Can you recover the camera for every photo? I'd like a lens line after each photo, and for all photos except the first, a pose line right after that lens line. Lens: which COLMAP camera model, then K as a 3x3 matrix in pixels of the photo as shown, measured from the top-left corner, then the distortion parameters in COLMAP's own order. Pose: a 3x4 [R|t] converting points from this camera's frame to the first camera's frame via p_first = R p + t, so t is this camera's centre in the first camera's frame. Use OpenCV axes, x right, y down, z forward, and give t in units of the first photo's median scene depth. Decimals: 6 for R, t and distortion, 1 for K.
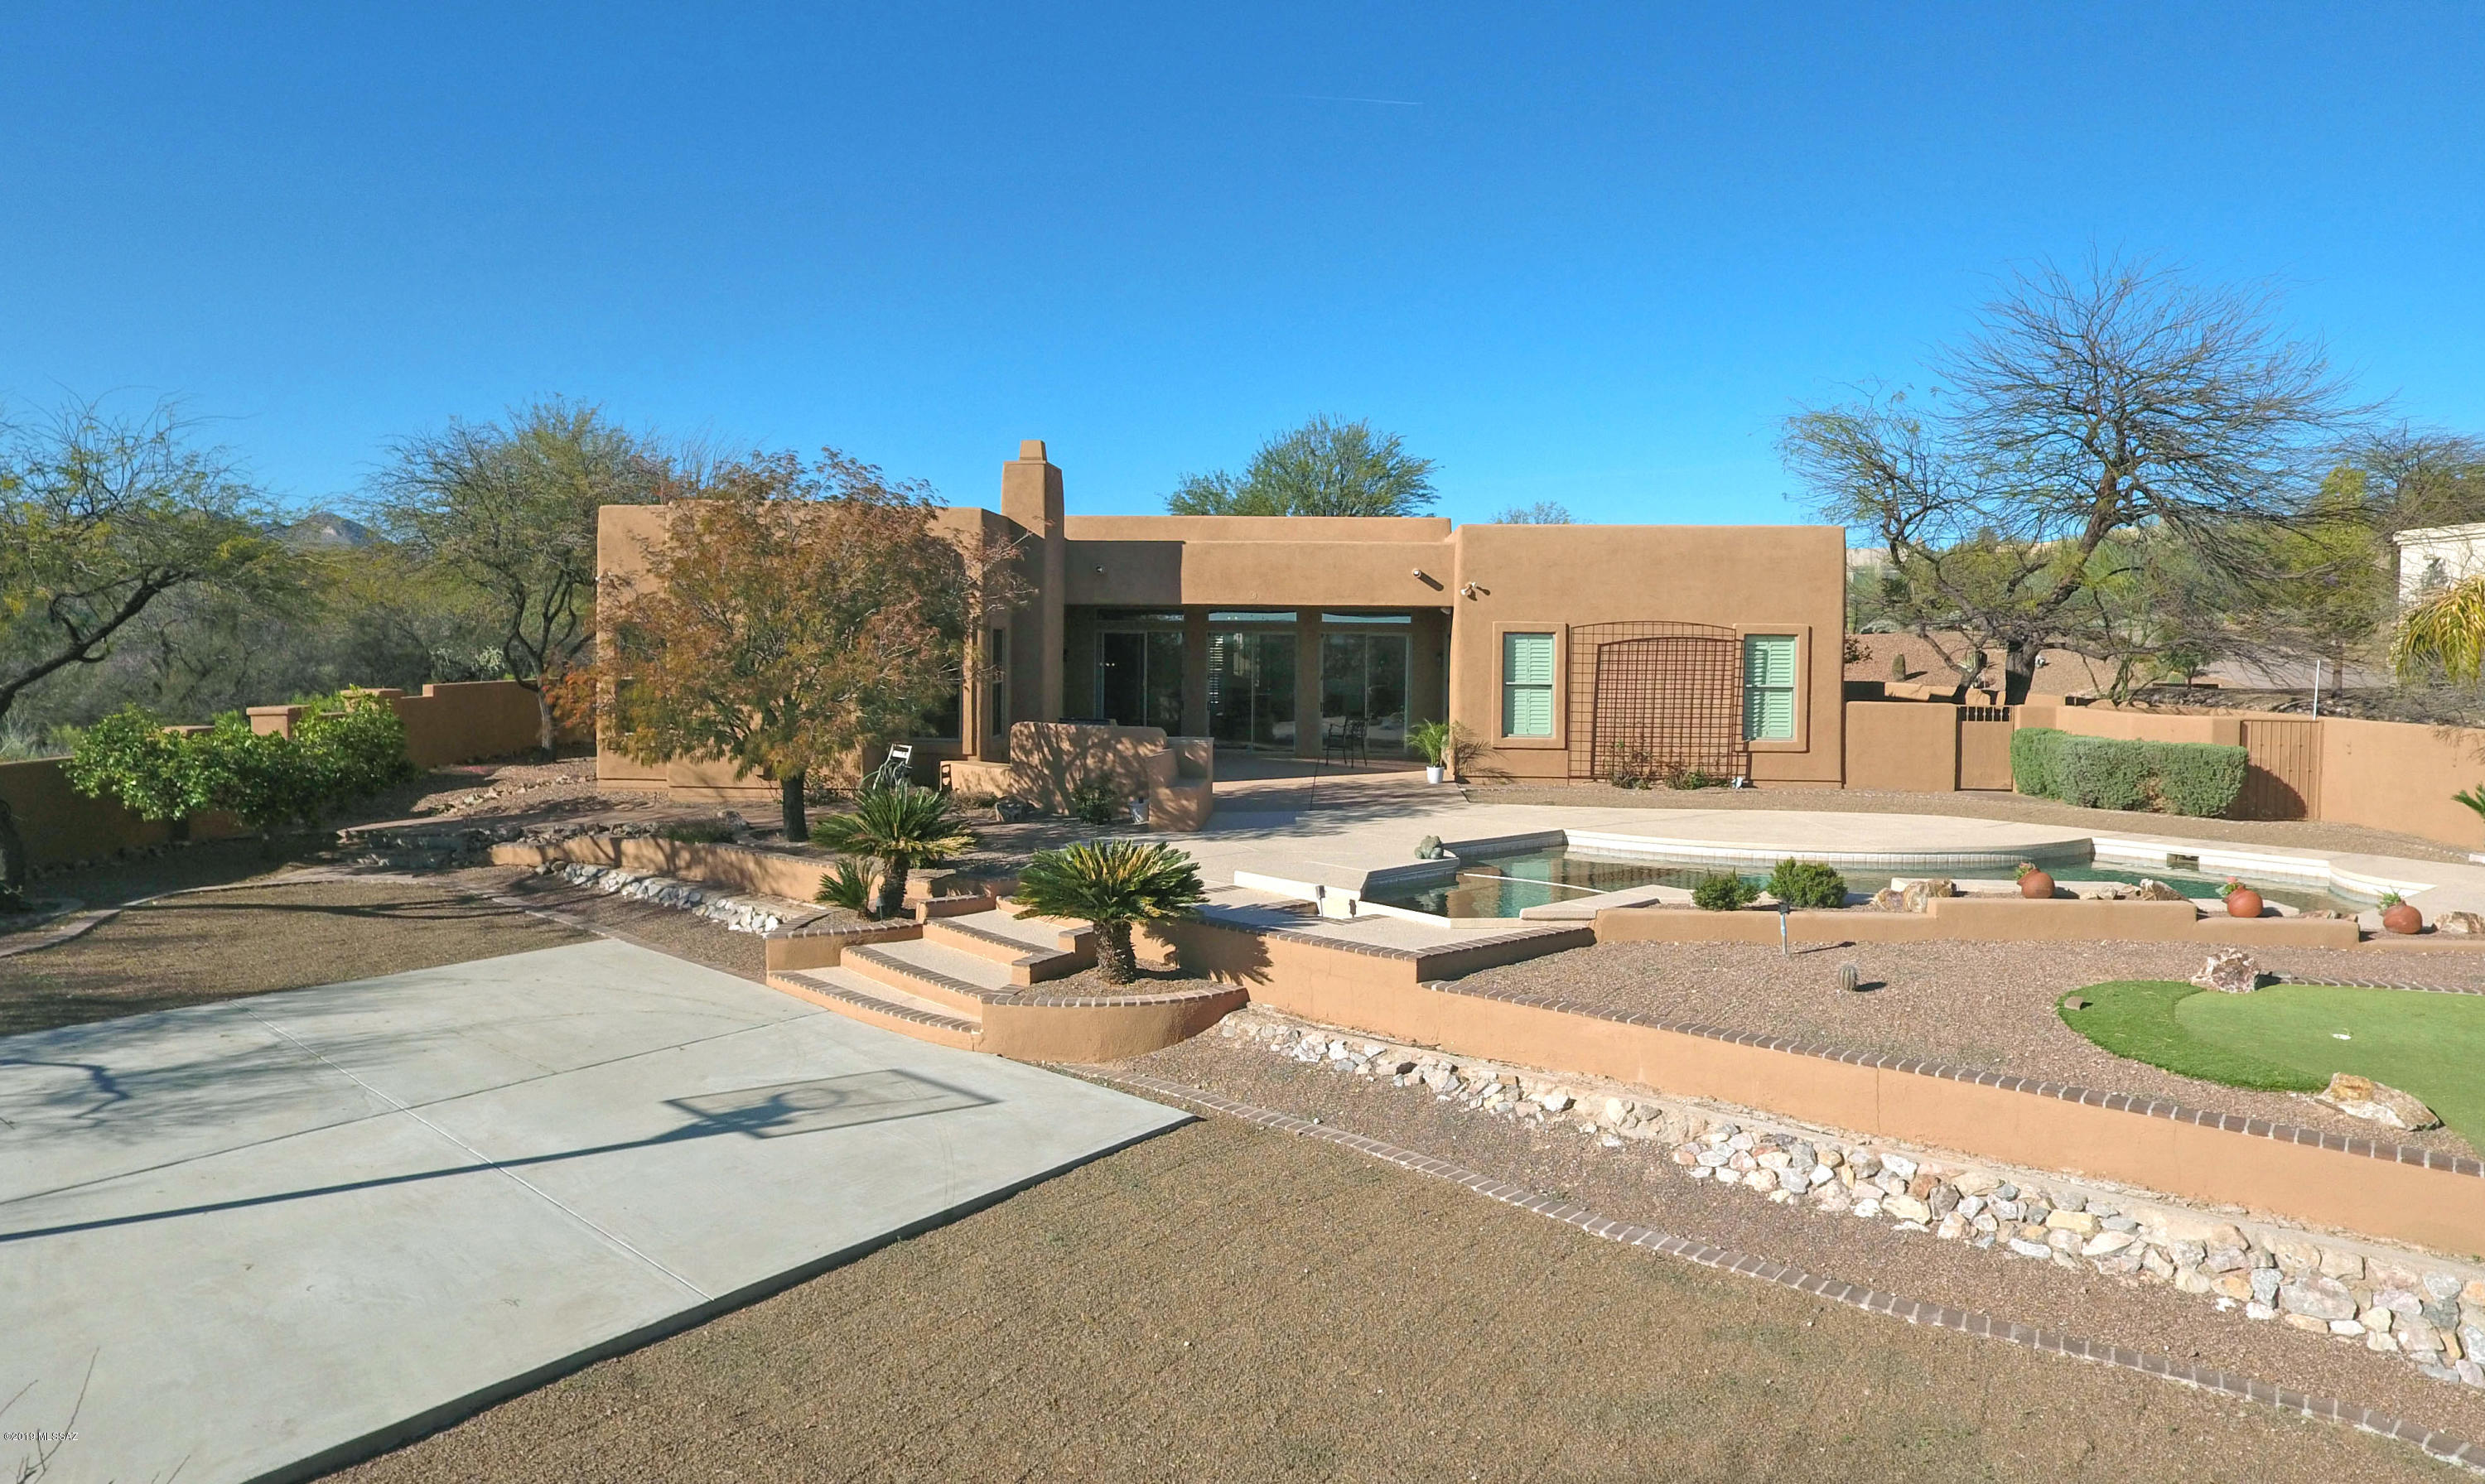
lens RADIAL K [[1482.3, 0, 1239.9], [0, 1482.3, 687.3], [0, 0, 1]] dist [0.000331, -0.000584]
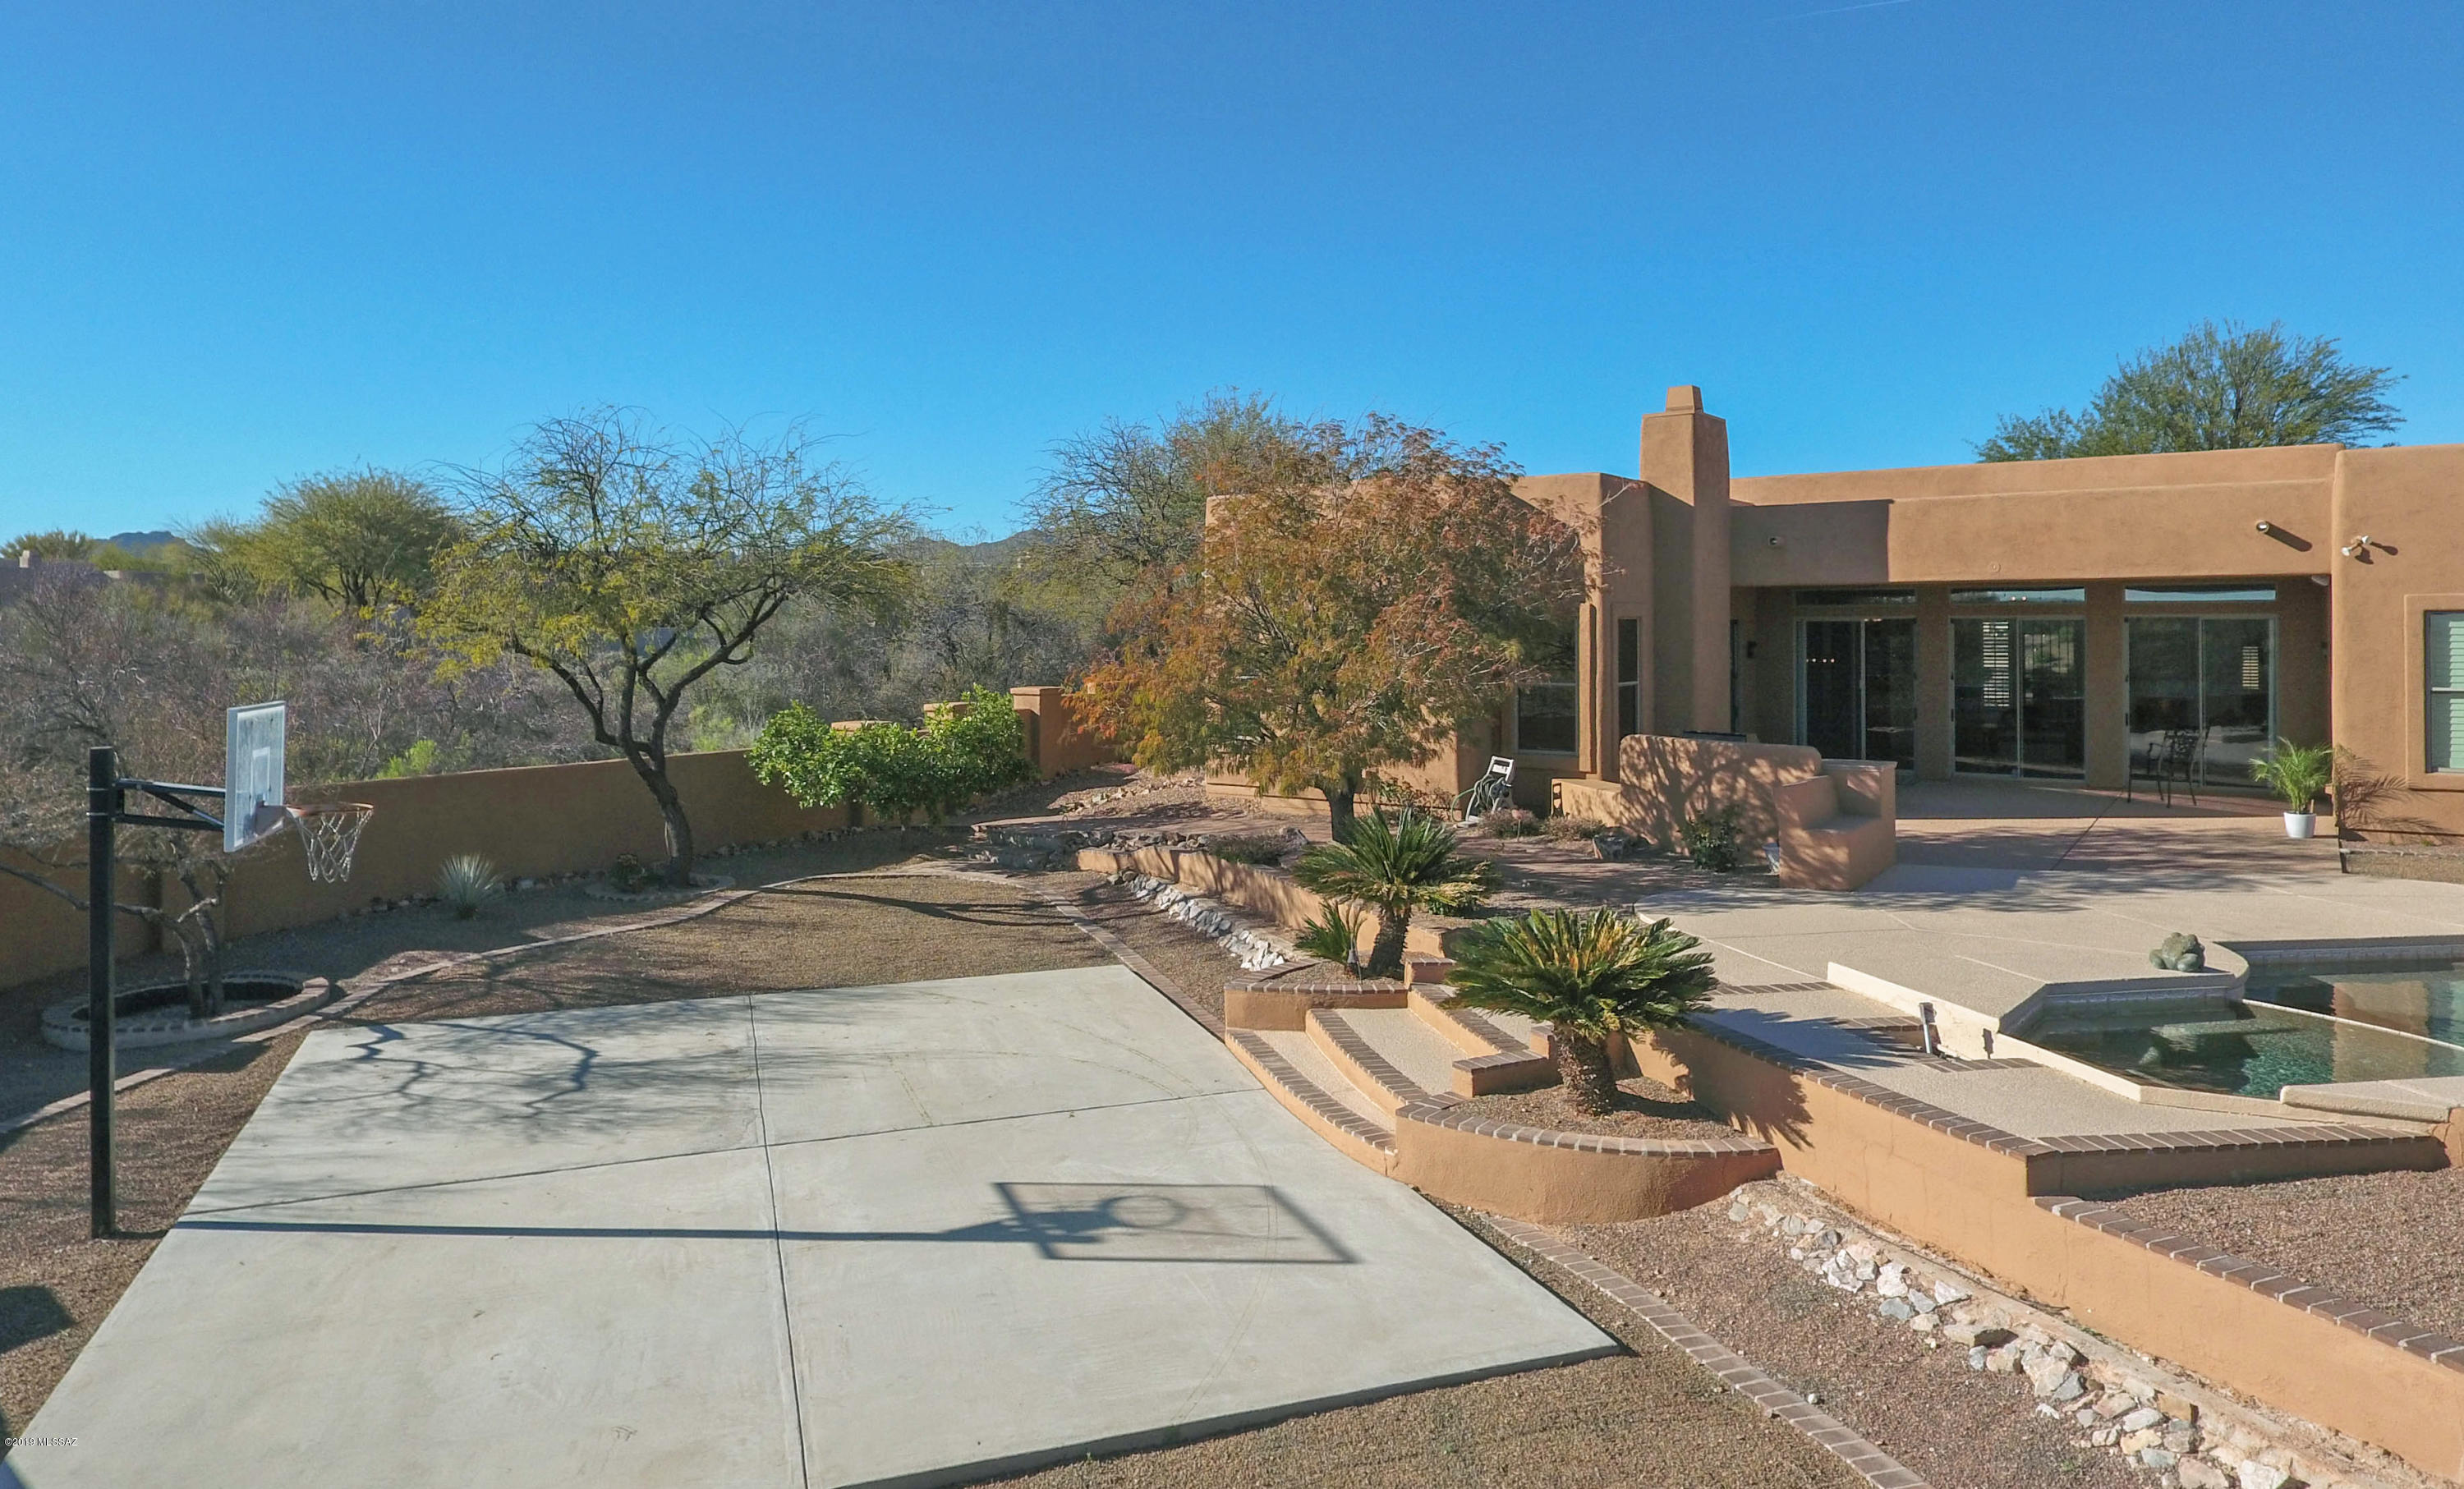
lens RADIAL K [[1575.8, 0, 1152.6], [0, 1575.8, 628.7], [0, 0, 1]] dist [-0.000337, -0.000732]
pose [[0.845171, -0.013269, -0.534331, 0.100973], [-0.004546, 0.999477, -0.032012, -0.006176], [0.534476, 0.029485, 0.844669, 0.158489]]
